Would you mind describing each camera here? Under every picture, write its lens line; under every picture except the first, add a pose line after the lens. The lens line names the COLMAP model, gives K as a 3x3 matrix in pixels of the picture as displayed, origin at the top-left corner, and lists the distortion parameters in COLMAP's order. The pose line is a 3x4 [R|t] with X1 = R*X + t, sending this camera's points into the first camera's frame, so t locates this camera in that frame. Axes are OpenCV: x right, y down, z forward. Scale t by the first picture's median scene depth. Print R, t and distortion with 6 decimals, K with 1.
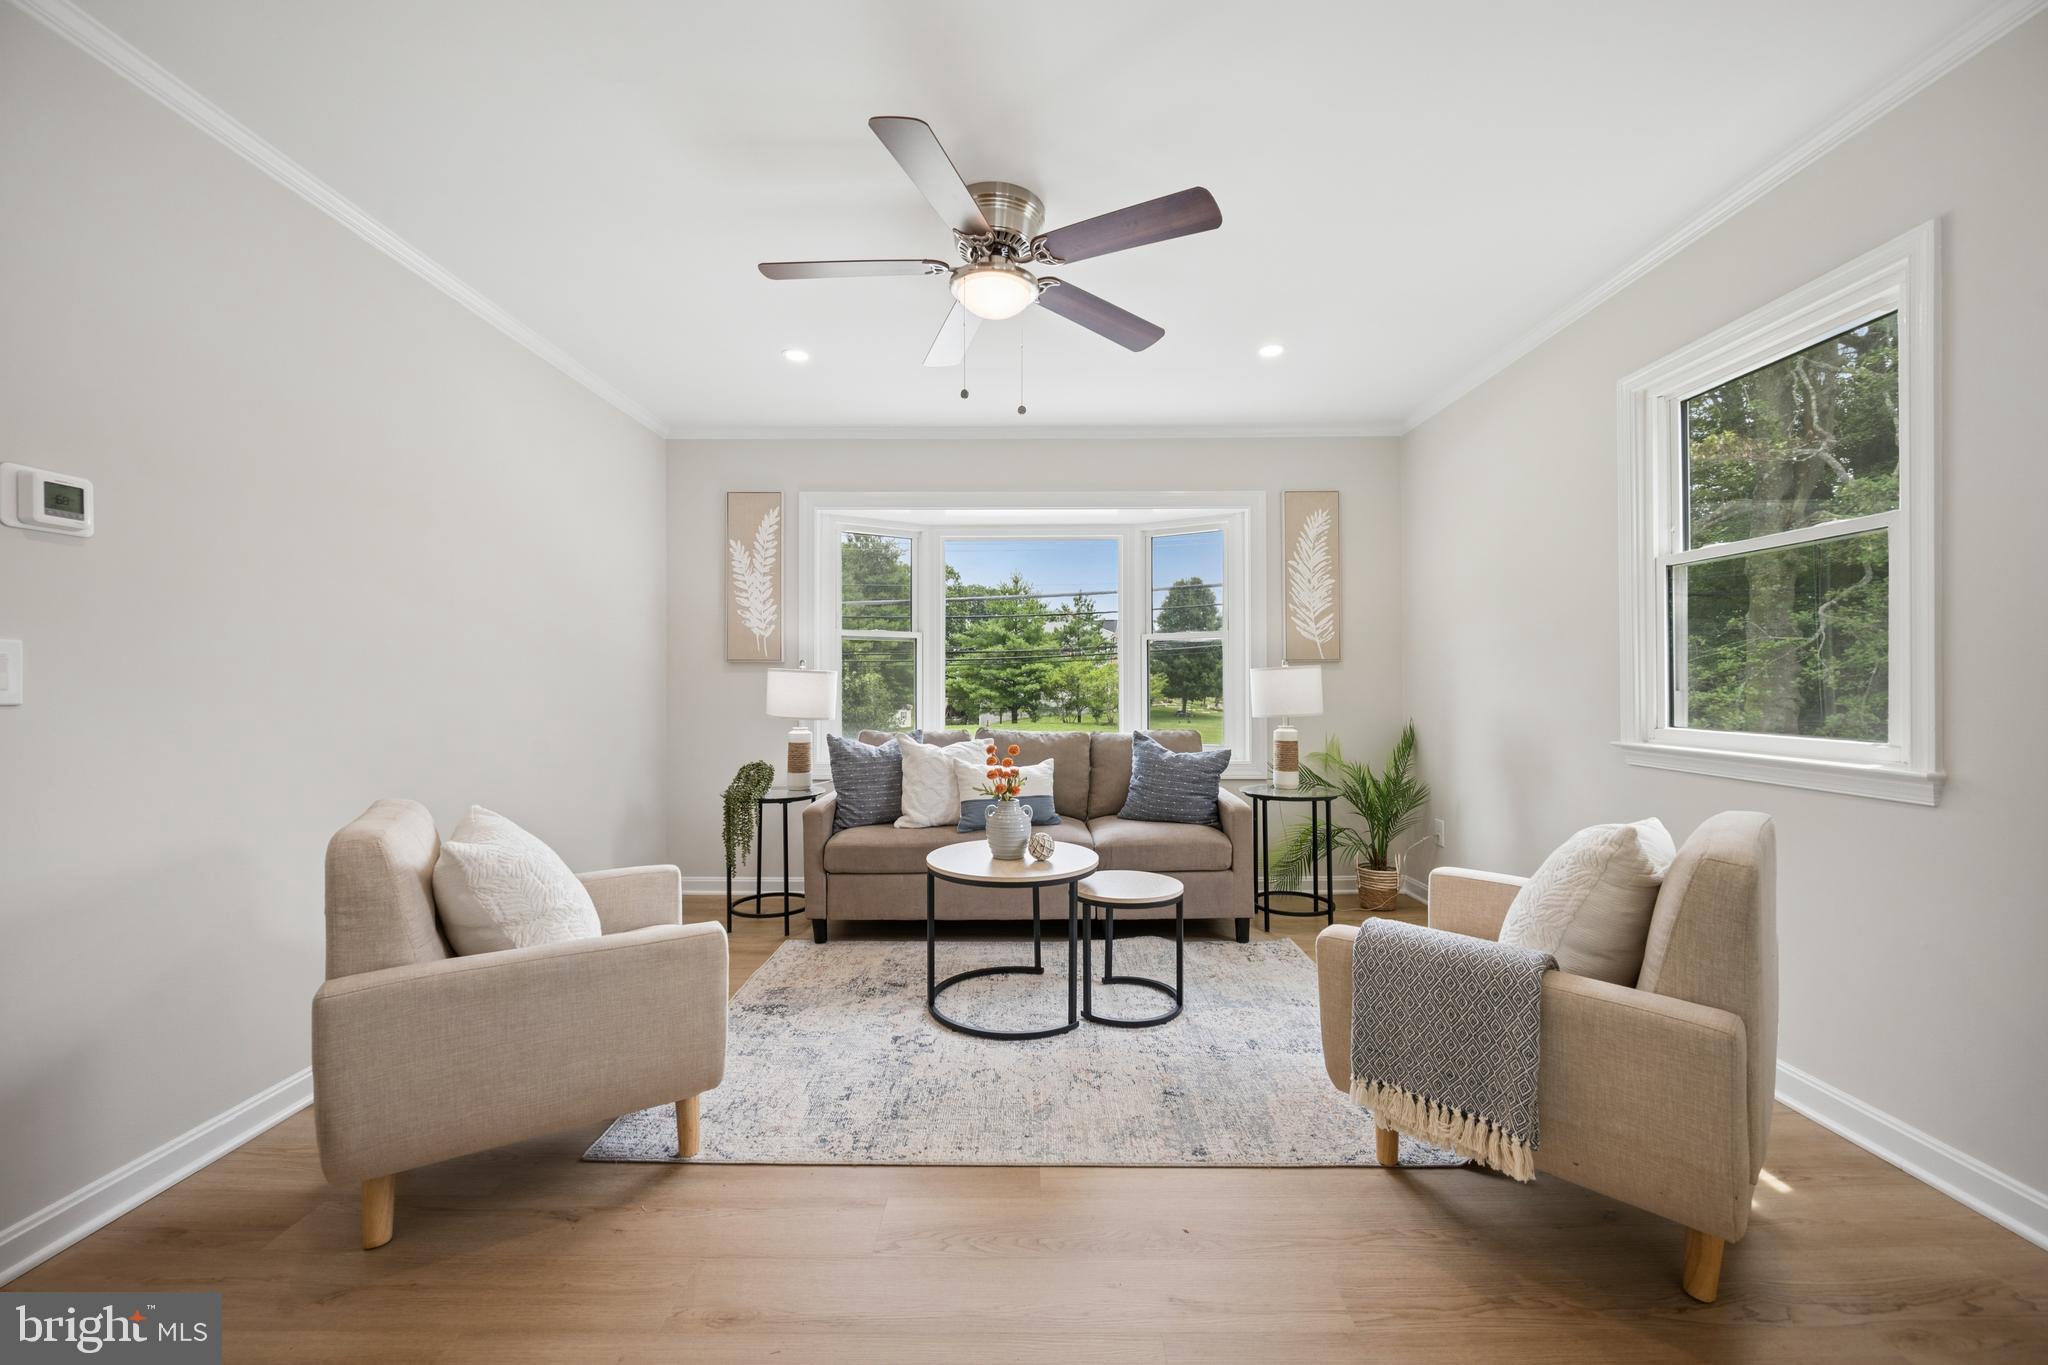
lens RADIAL K [[804.1, 0, 1021.1], [0, 804.1, 668.9], [0, 0, 1]] dist [-0.000621, -0.000377]
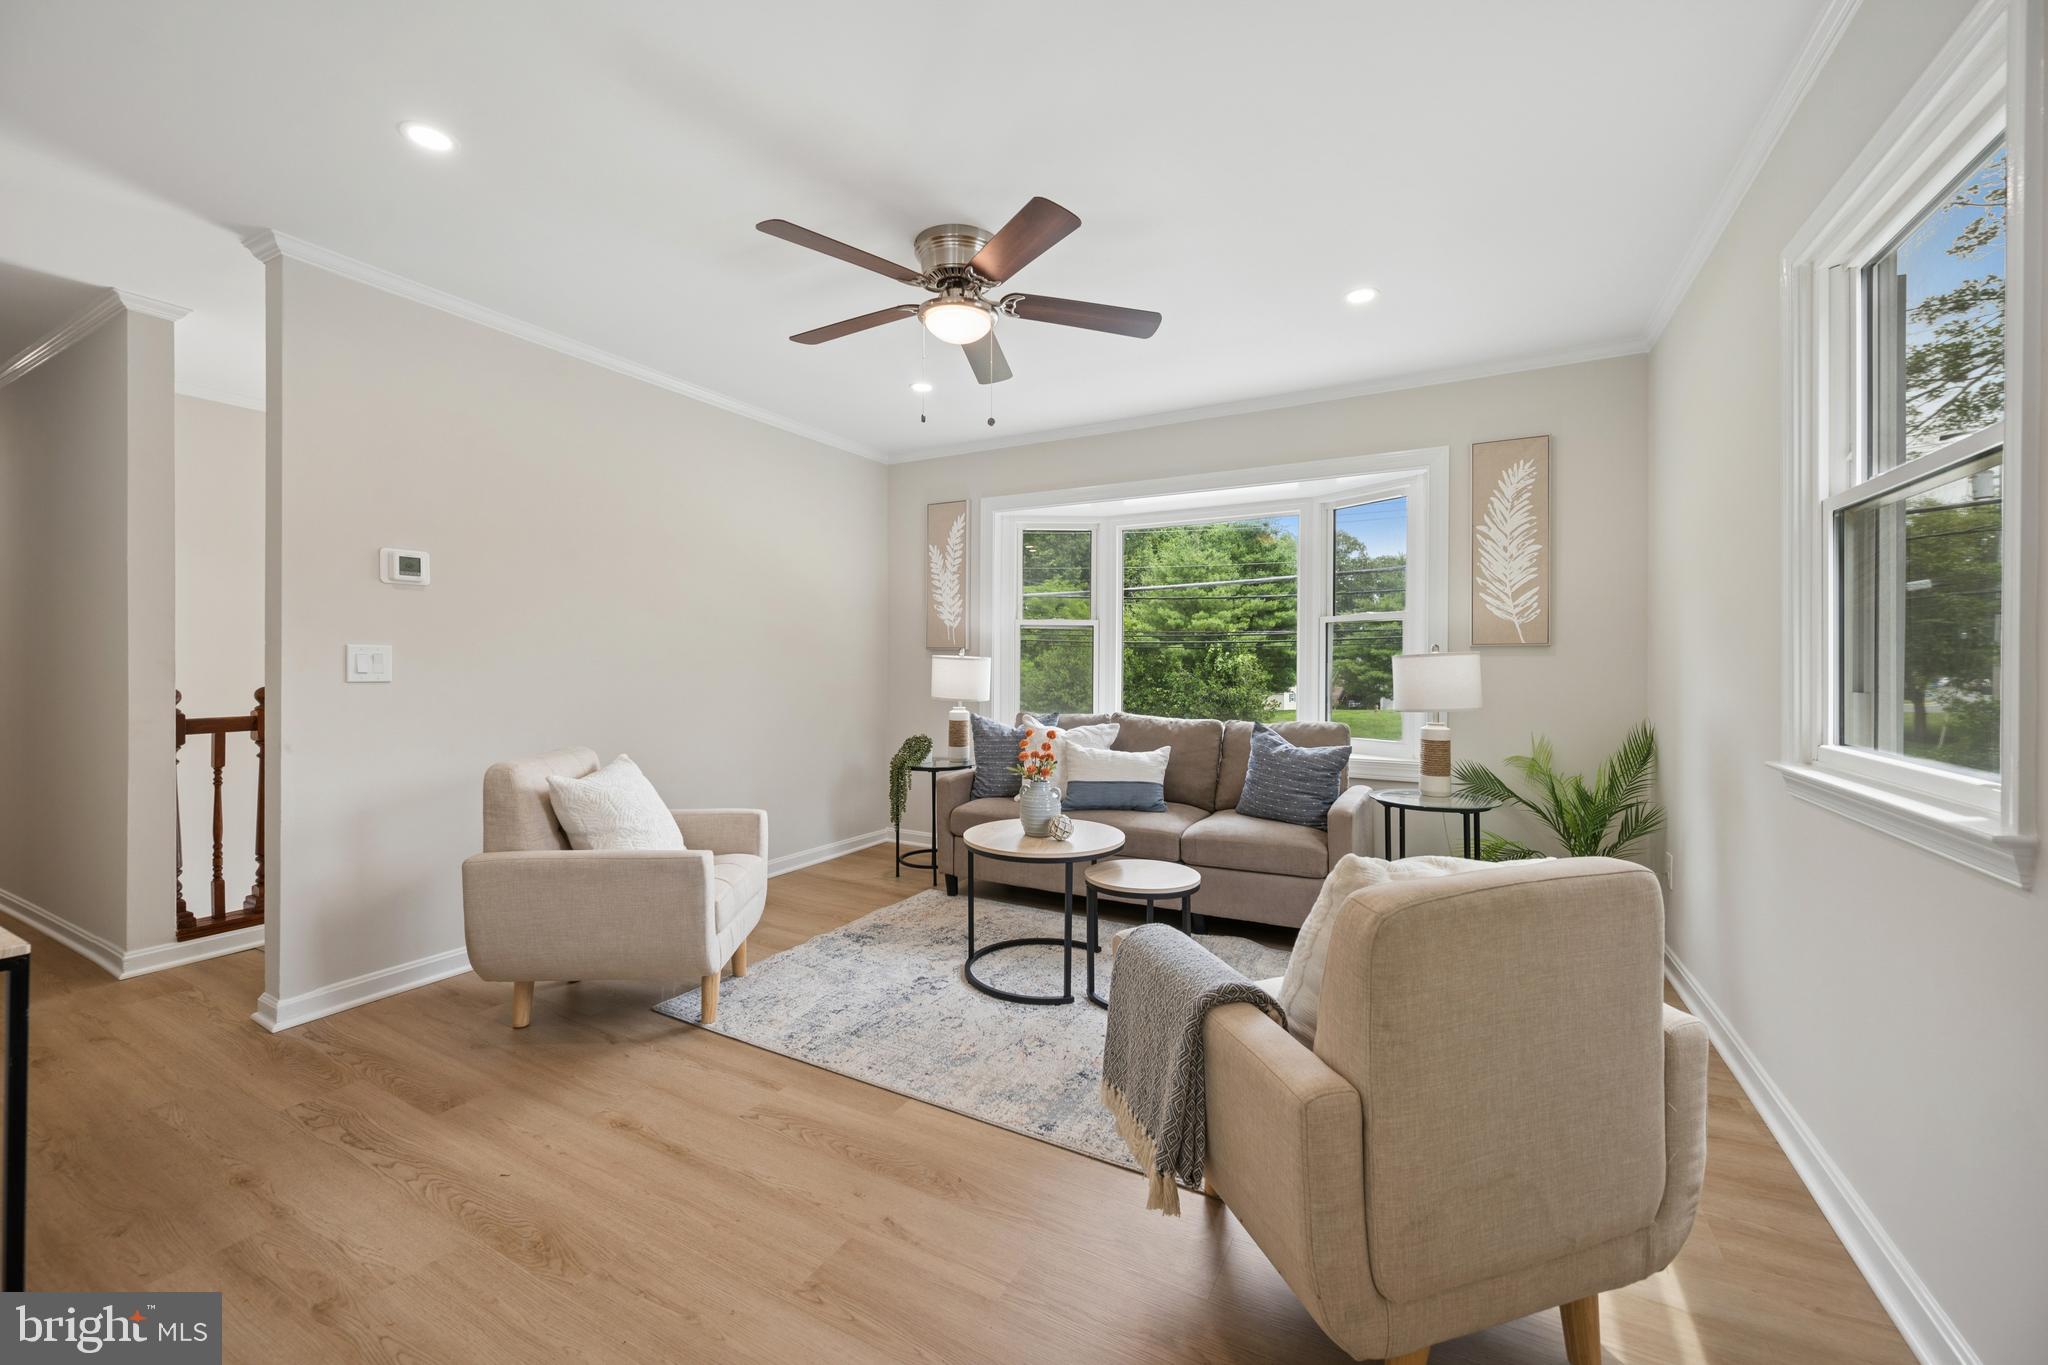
lens RADIAL K [[803.5, 0, 1018.0], [0, 803.5, 655.7], [0, 0, 1]] dist [-0.000783, -0.000392]
pose [[0.878055, -0.000495, -0.478560, 0.386530], [0.004444, 0.999965, 0.007119, -0.009161], [0.478539, -0.008378, 0.878026, 0.042139]]
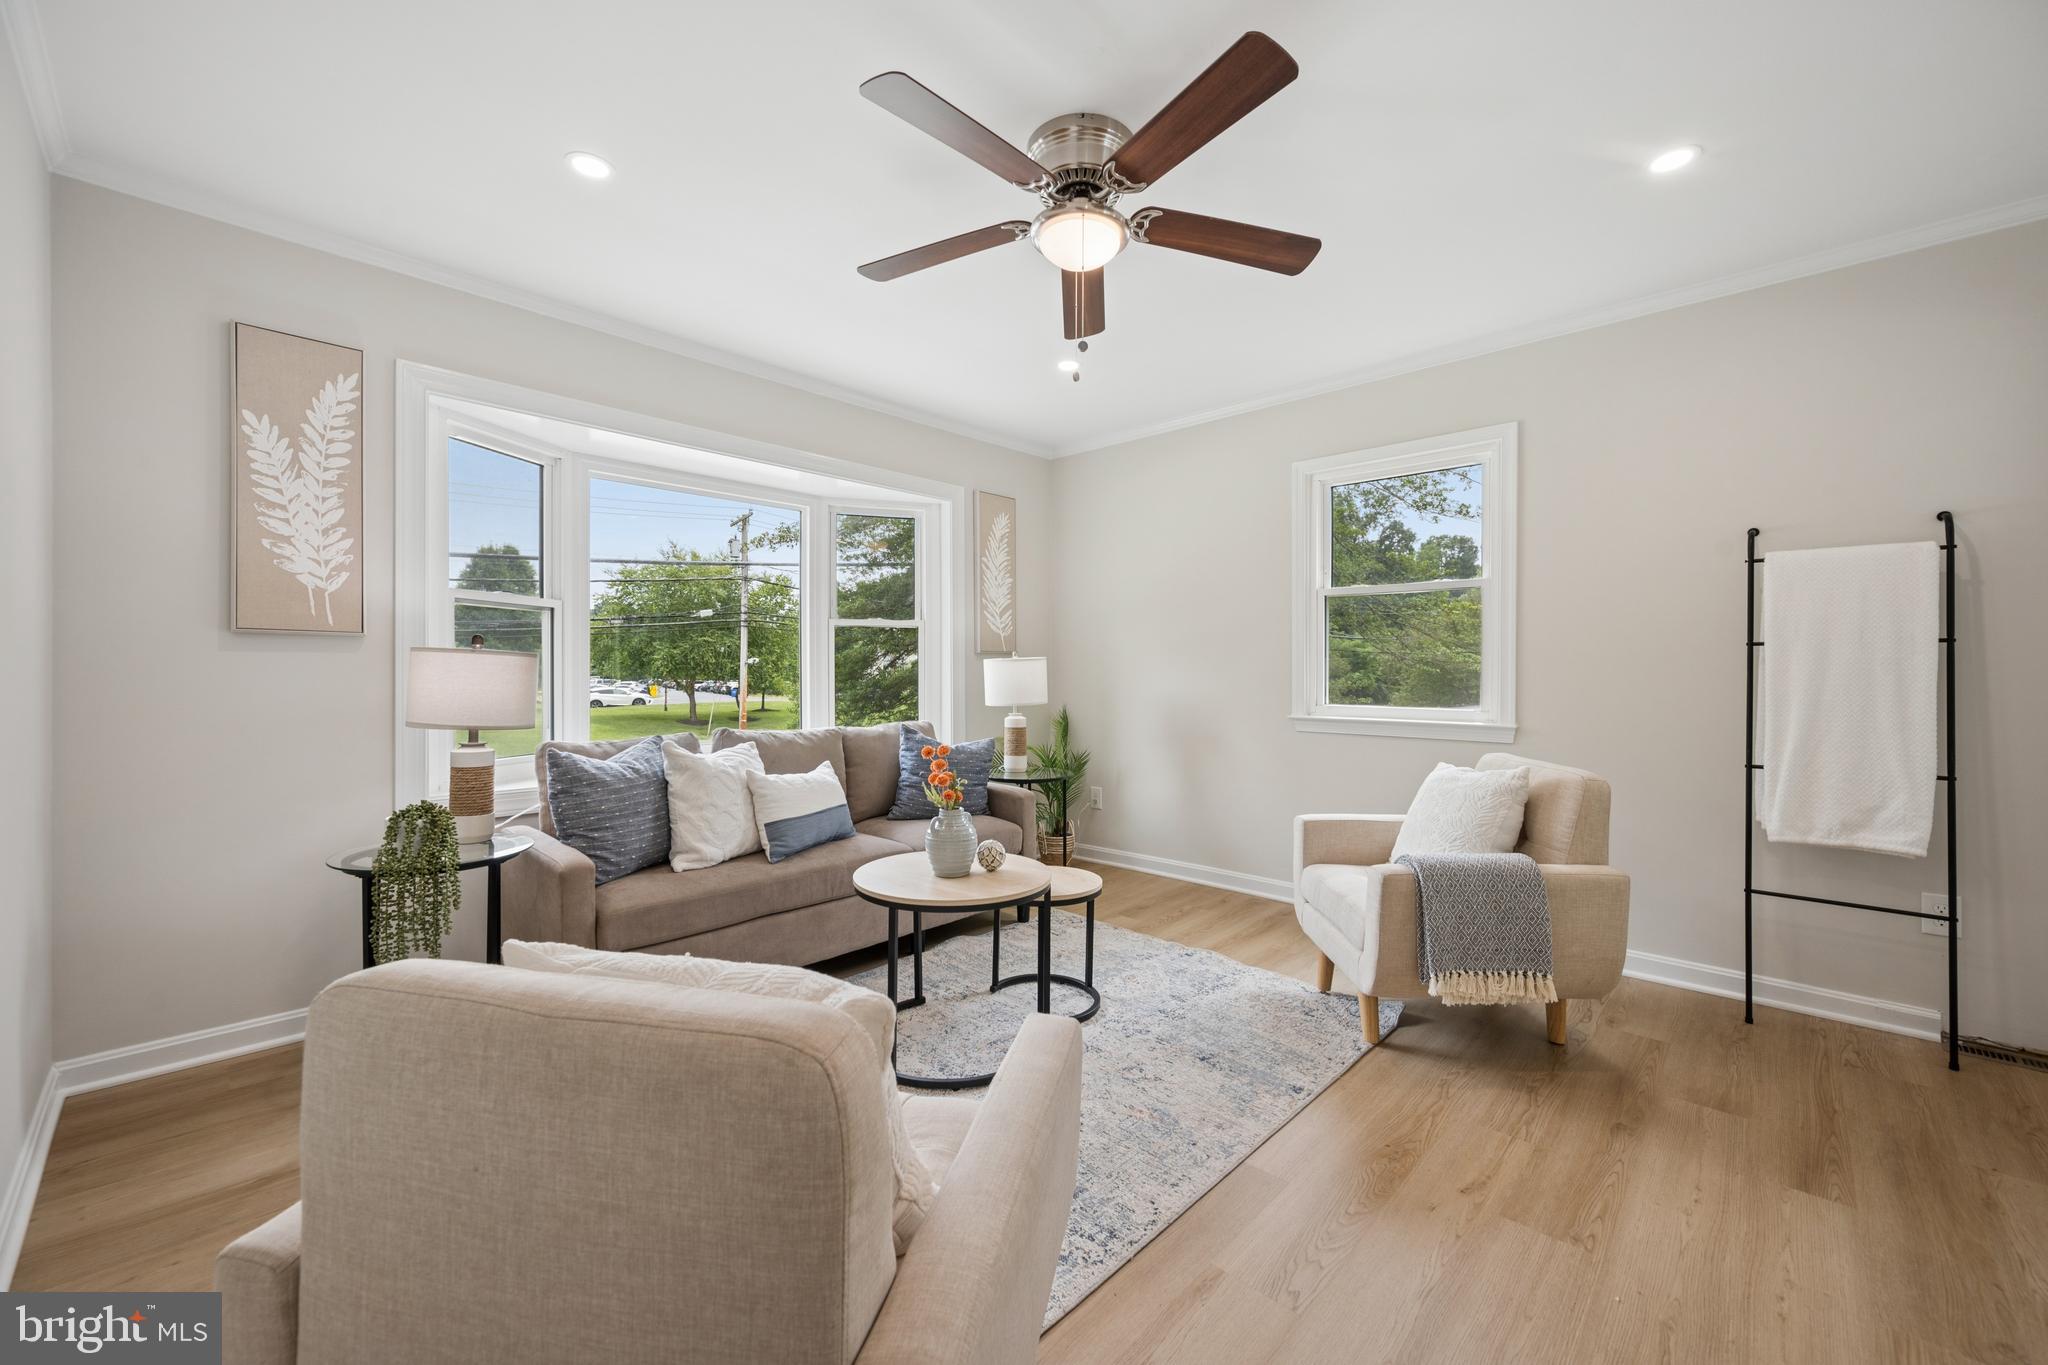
lens RADIAL K [[807.2, 0, 1026.6], [0, 807.2, 660.7], [0, 0, 1]] dist [-0.000402, 0.000135]
pose [[0.681948, 0.013768, 0.731271, -0.494727], [-0.017368, 0.999846, -0.002628, 0.003742], [-0.731195, -0.010908, 0.682081, 0.287164]]
